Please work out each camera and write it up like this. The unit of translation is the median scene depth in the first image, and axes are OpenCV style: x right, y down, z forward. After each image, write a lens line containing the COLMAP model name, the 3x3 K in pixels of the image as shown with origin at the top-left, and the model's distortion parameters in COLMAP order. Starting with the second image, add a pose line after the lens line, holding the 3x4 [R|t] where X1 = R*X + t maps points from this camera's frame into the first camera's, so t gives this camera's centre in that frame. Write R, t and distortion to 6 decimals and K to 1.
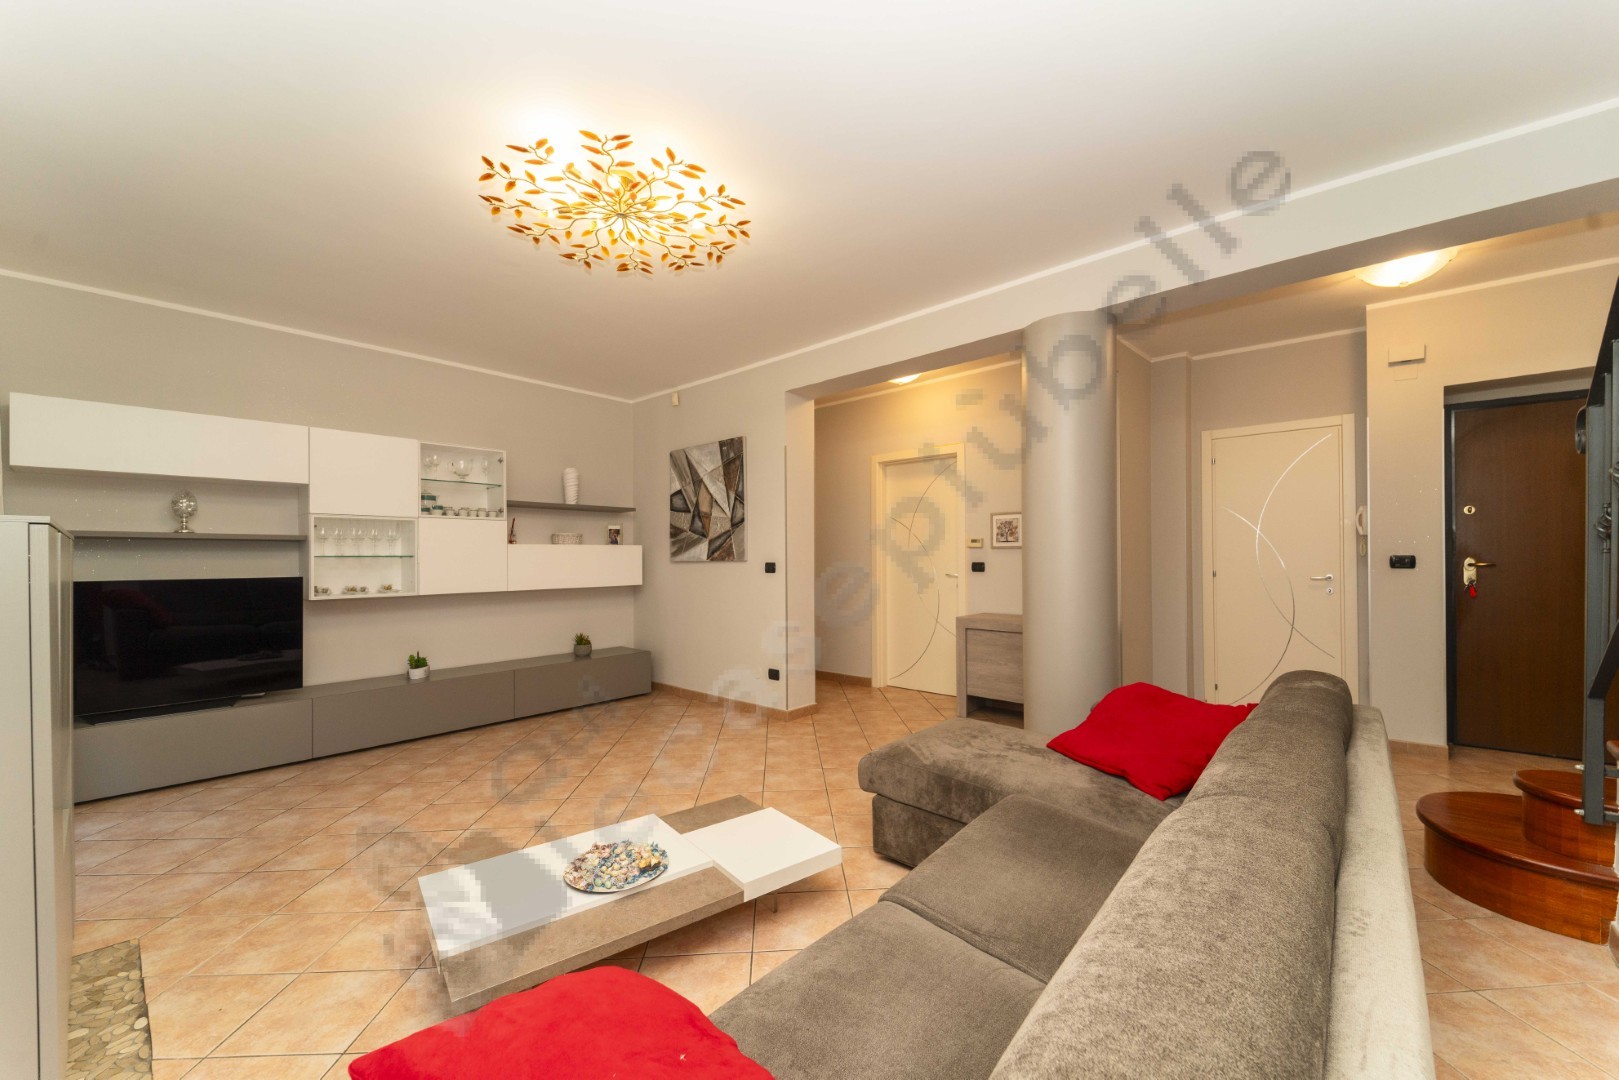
lens RADIAL K [[624.7, 0, 820.3], [0, 624.7, 550.6], [0, 0, 1]] dist [0.002561, -0.000131]
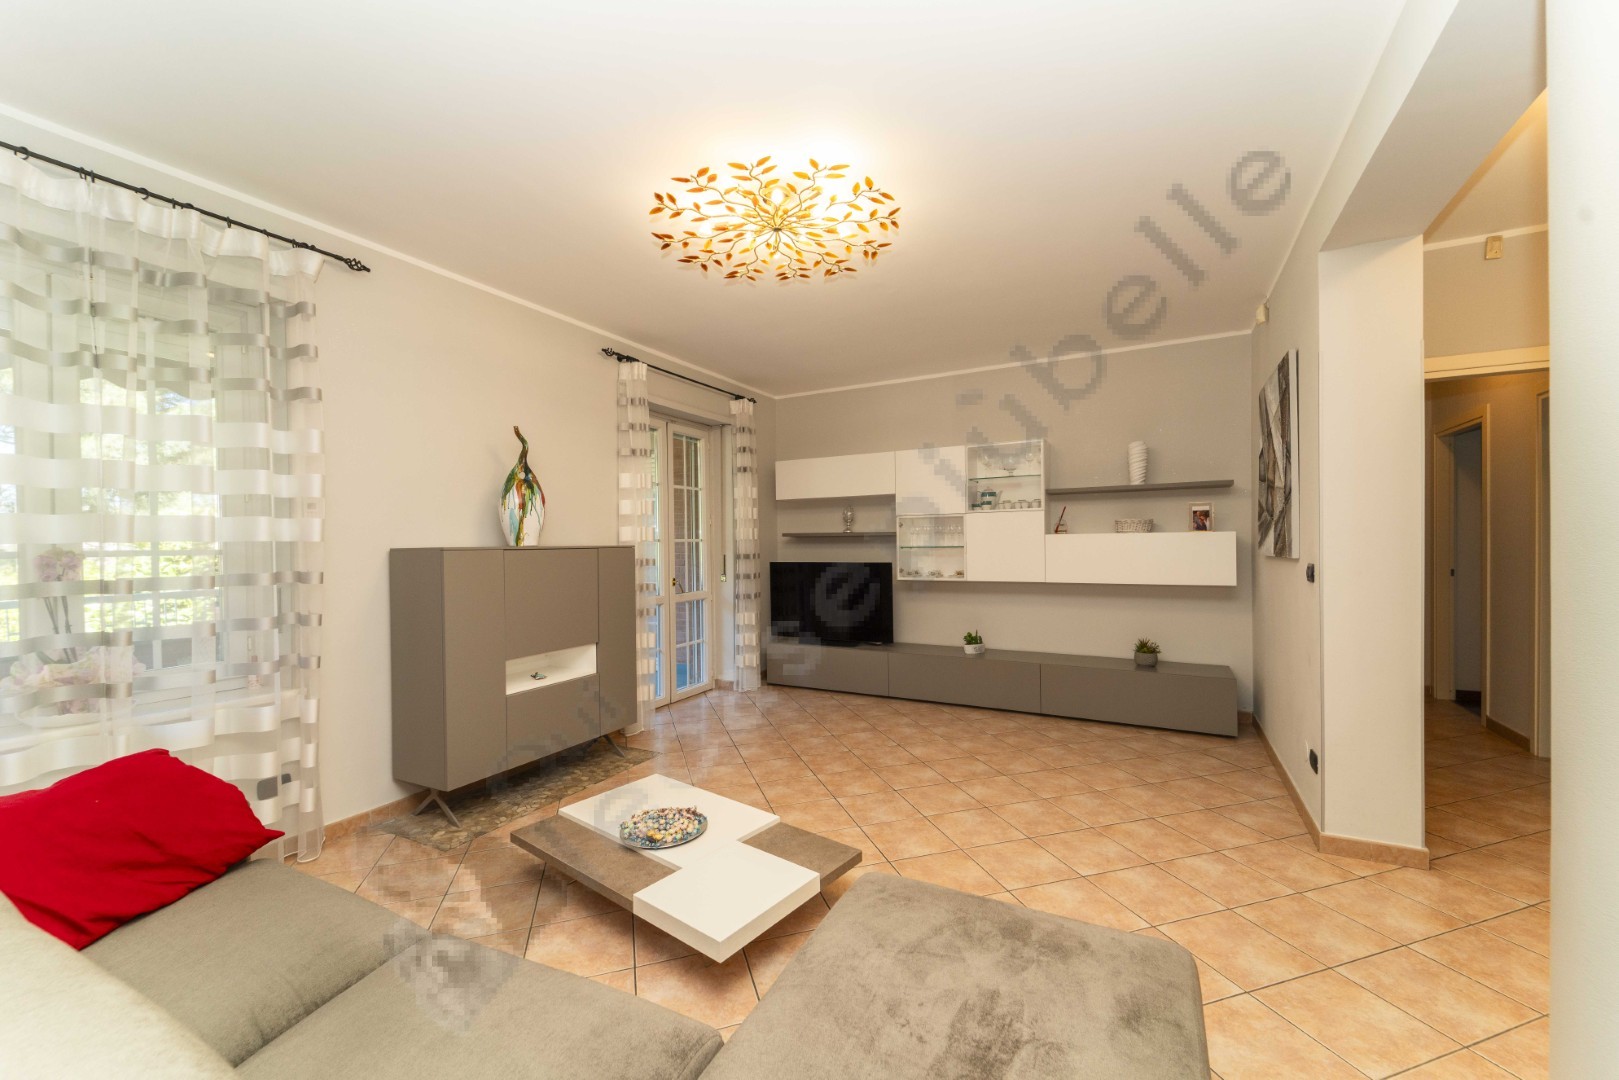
lens RADIAL K [[624.7, 0, 817.1], [0, 624.7, 546.4], [0, 0, 1]] dist [0.002561, -0.000131]
pose [[0.225293, 0.011200, -0.974227, 0.407597], [0.020466, 0.999659, 0.016225, -0.016532], [0.974076, -0.023594, 0.224987, 0.473574]]
